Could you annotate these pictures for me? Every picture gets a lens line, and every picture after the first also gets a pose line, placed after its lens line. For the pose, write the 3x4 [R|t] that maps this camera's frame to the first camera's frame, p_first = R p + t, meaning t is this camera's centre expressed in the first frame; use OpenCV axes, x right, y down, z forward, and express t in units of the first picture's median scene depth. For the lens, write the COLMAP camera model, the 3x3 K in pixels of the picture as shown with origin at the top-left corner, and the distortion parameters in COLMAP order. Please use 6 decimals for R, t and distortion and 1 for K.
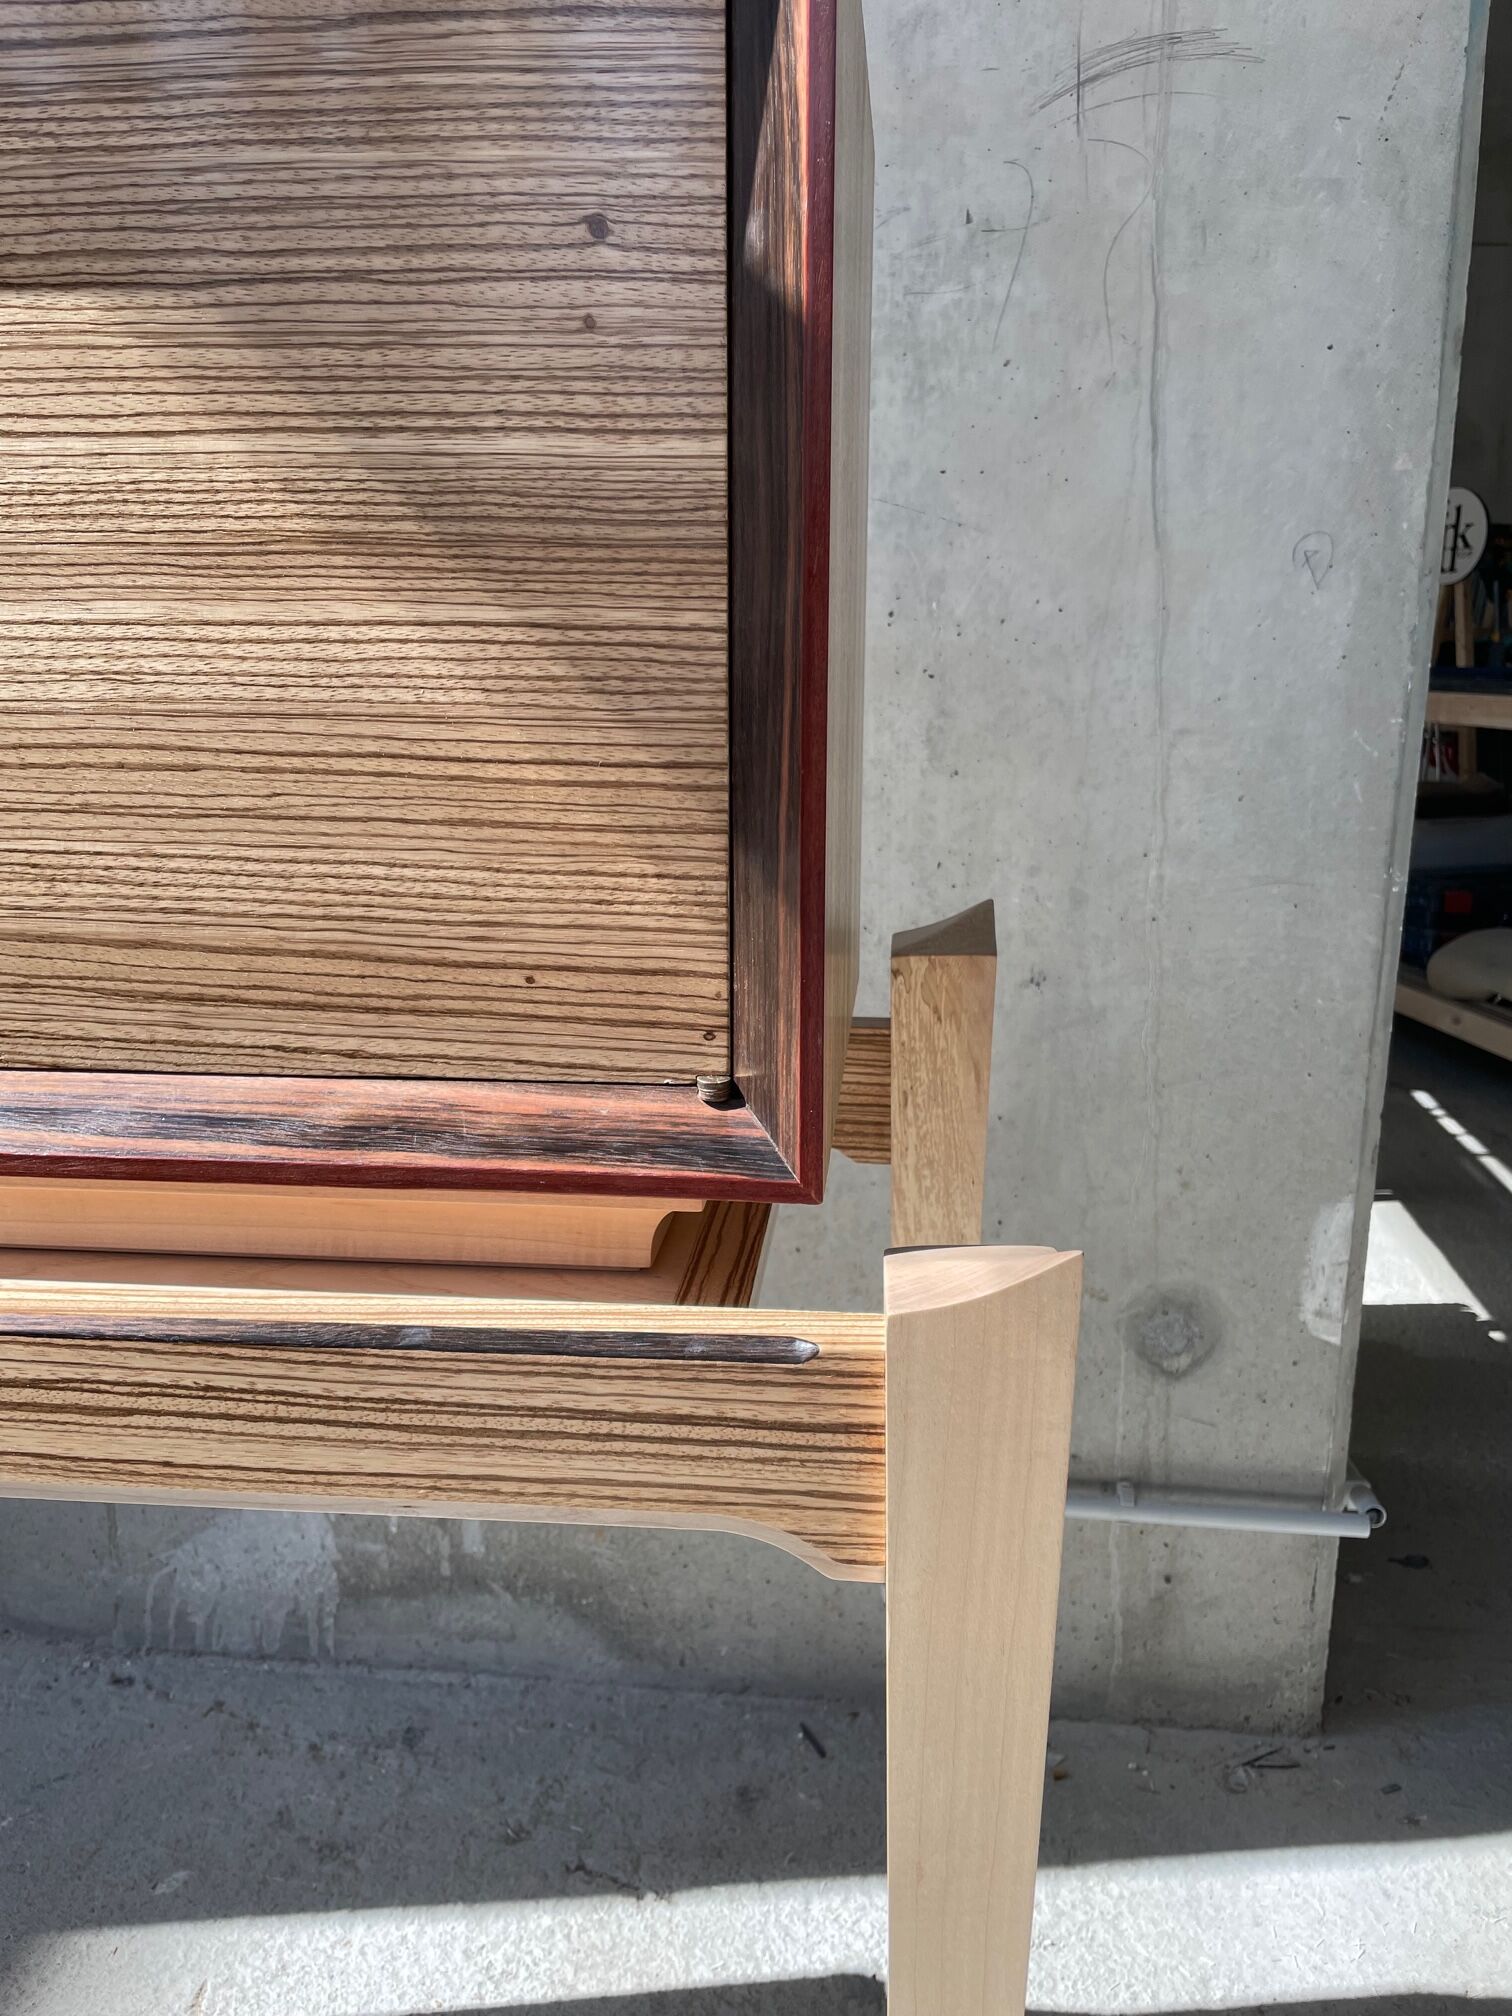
lens RADIAL K [[1538.7, 0, 749.2], [0, 1538.7, 993.2], [0, 0, 1]] dist [0.083225, -0.122233]
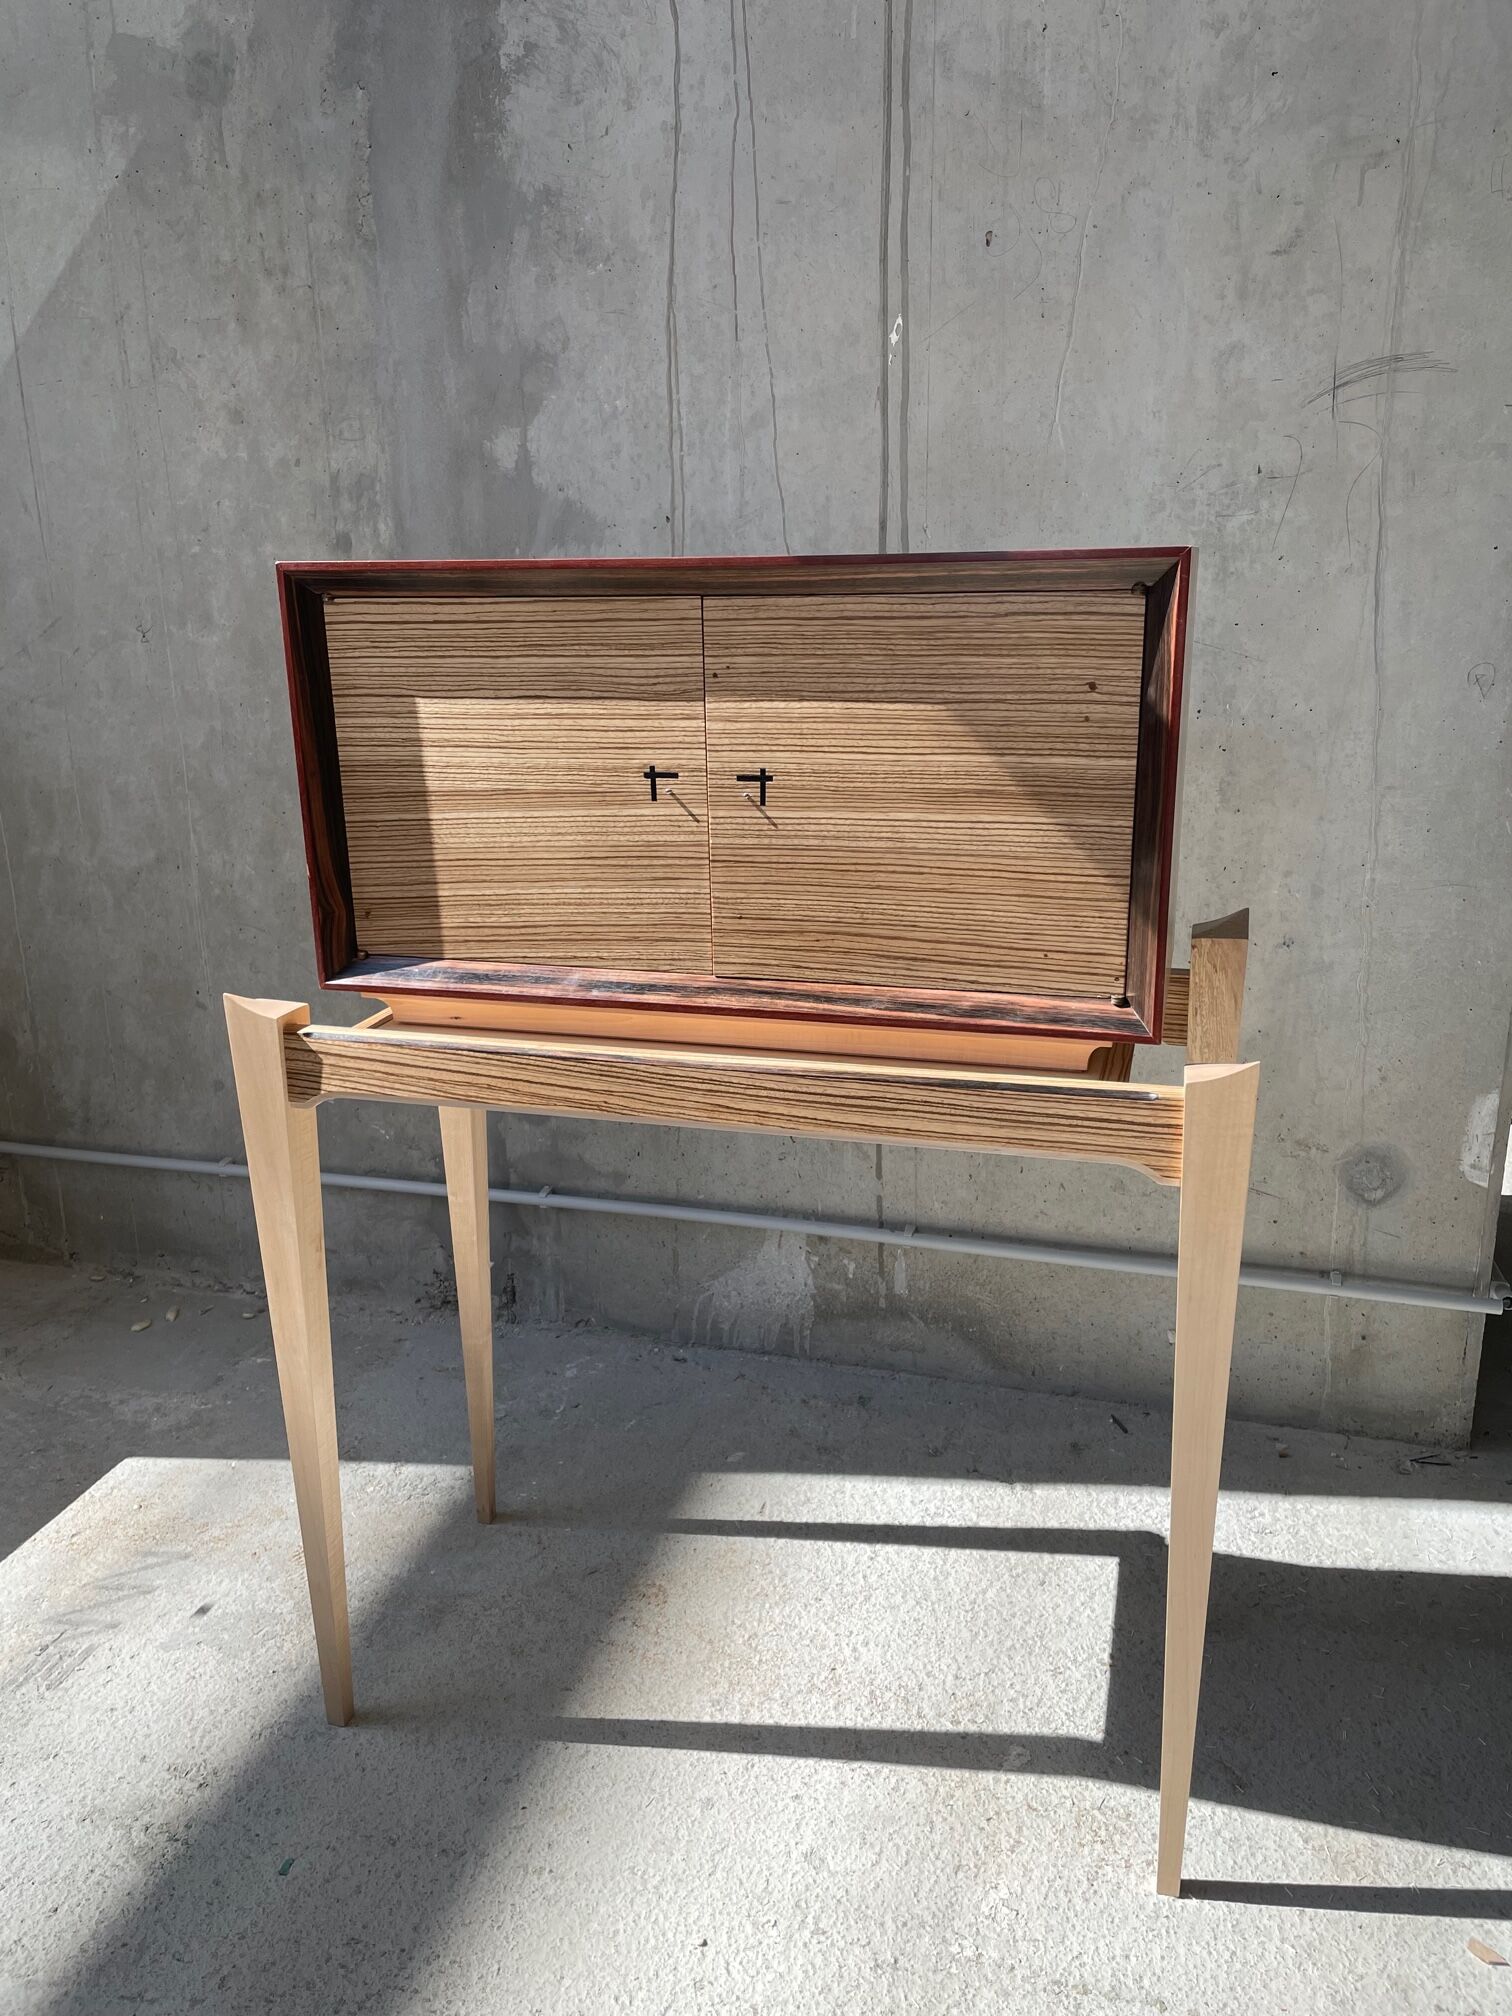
lens RADIAL K [[1538.7, 0, 760.1], [0, 1538.7, 999.5], [0, 0, 1]] dist [0.083225, -0.122233]
pose [[0.984160, 0.032654, -0.174252, -0.070844], [-0.023293, 0.998187, 0.055498, -0.029847], [0.175748, -0.050560, 0.983136, -0.720977]]
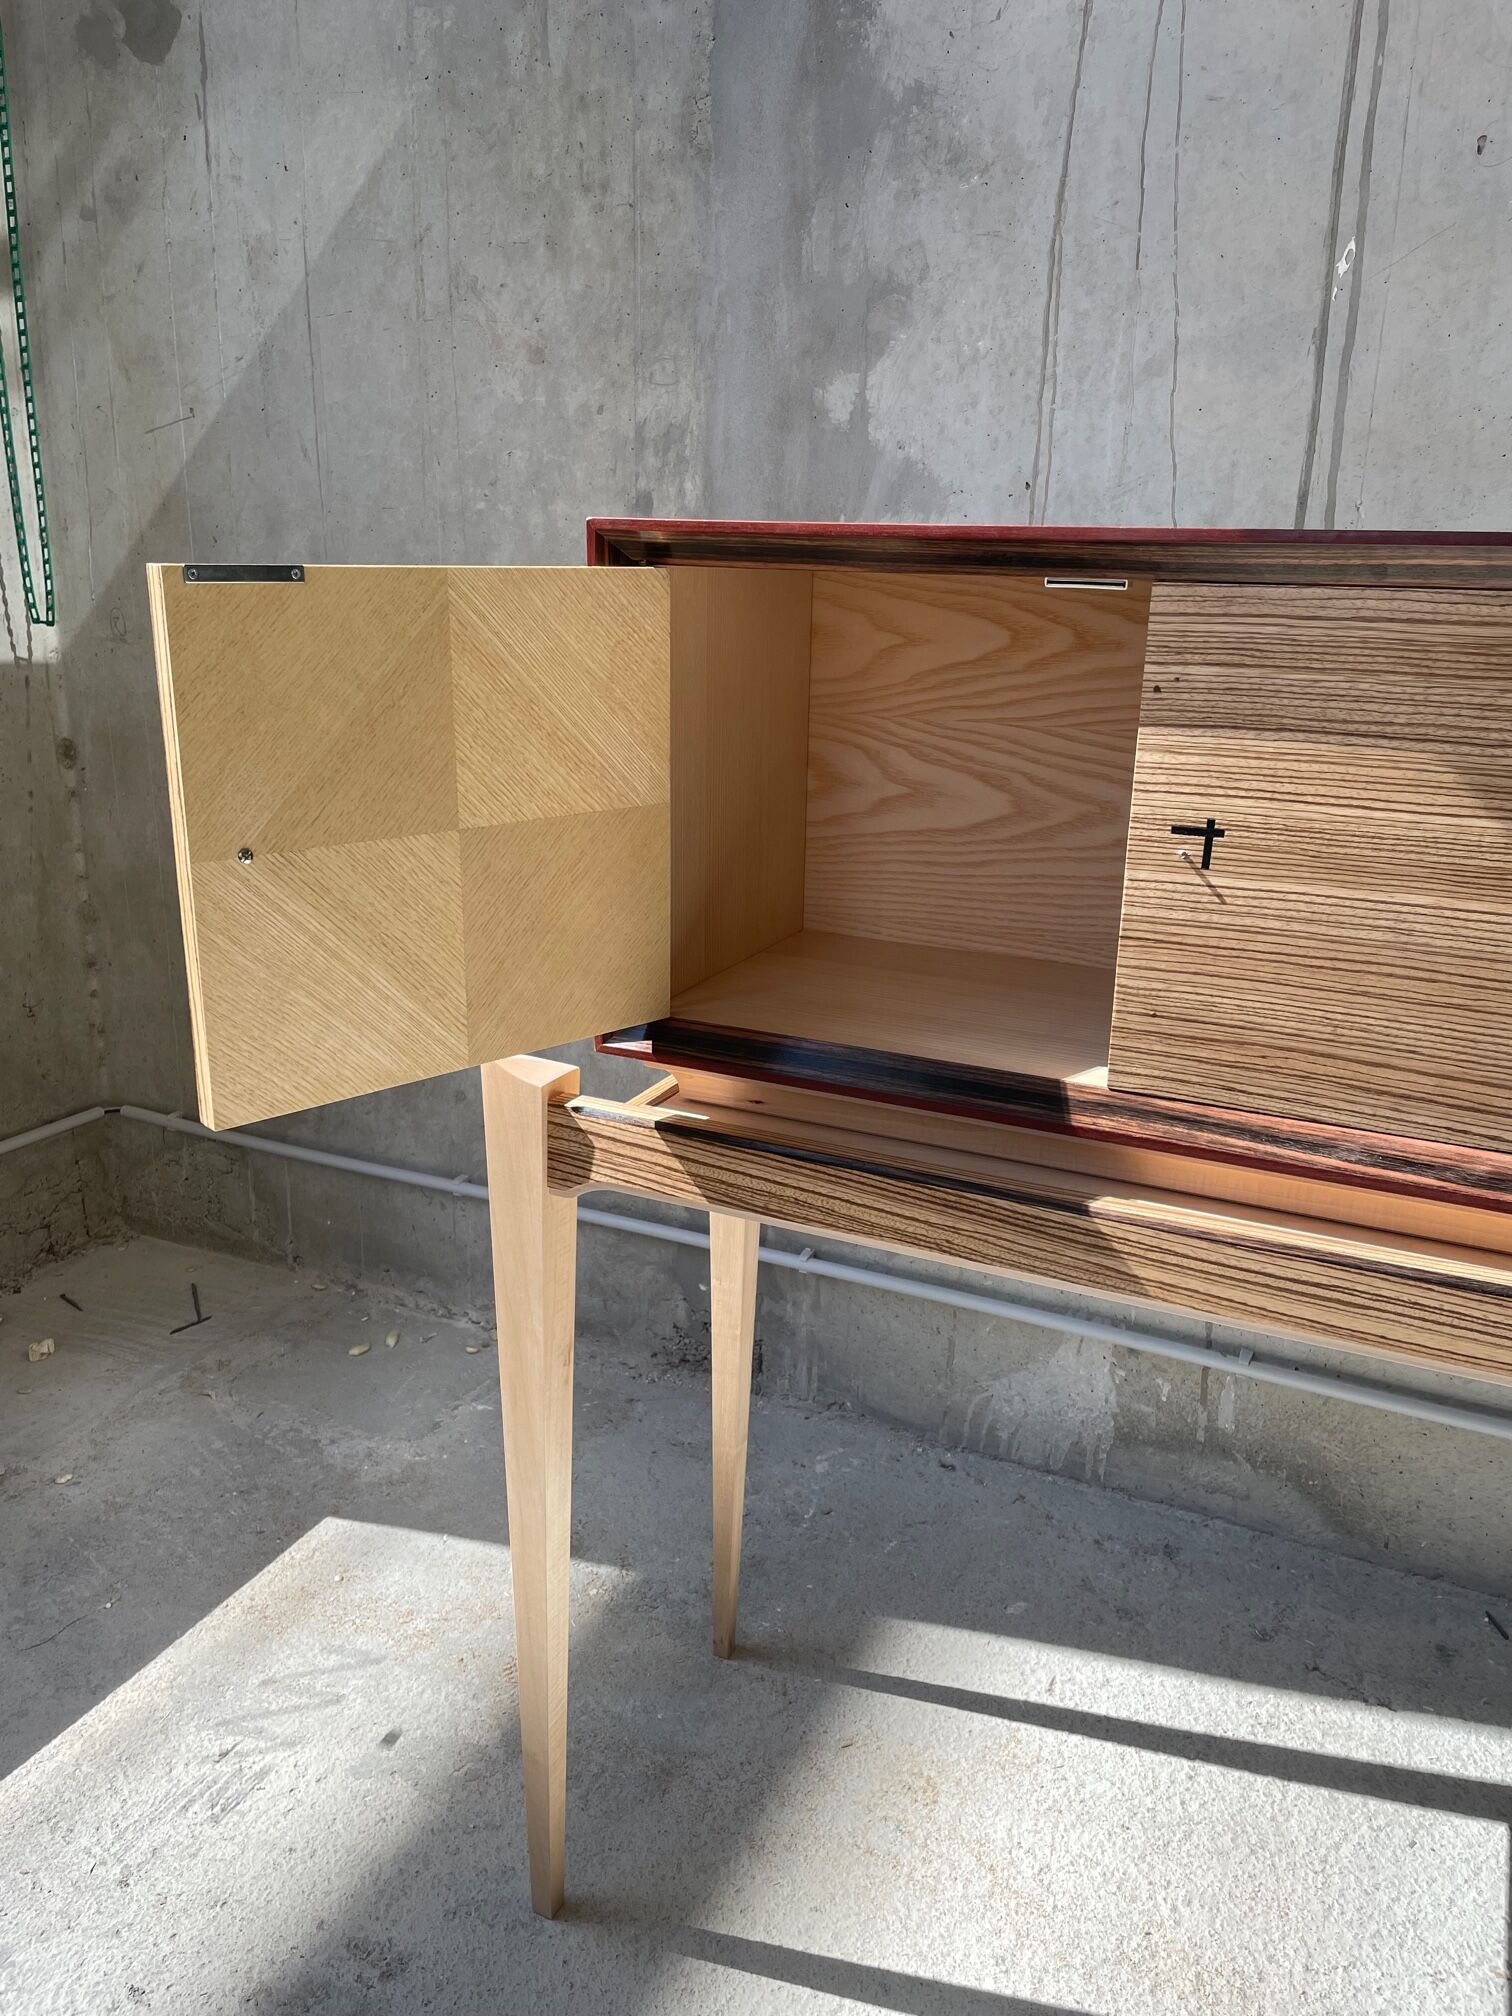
lens RADIAL K [[1538.7, 0, 768.1], [0, 1538.7, 996.6], [0, 0, 1]] dist [0.083225, -0.122233]
pose [[0.945469, 0.111441, -0.306055, -0.235688], [-0.093107, 0.992909, 0.073913, -0.082785], [0.312122, -0.041386, 0.949140, -0.458961]]
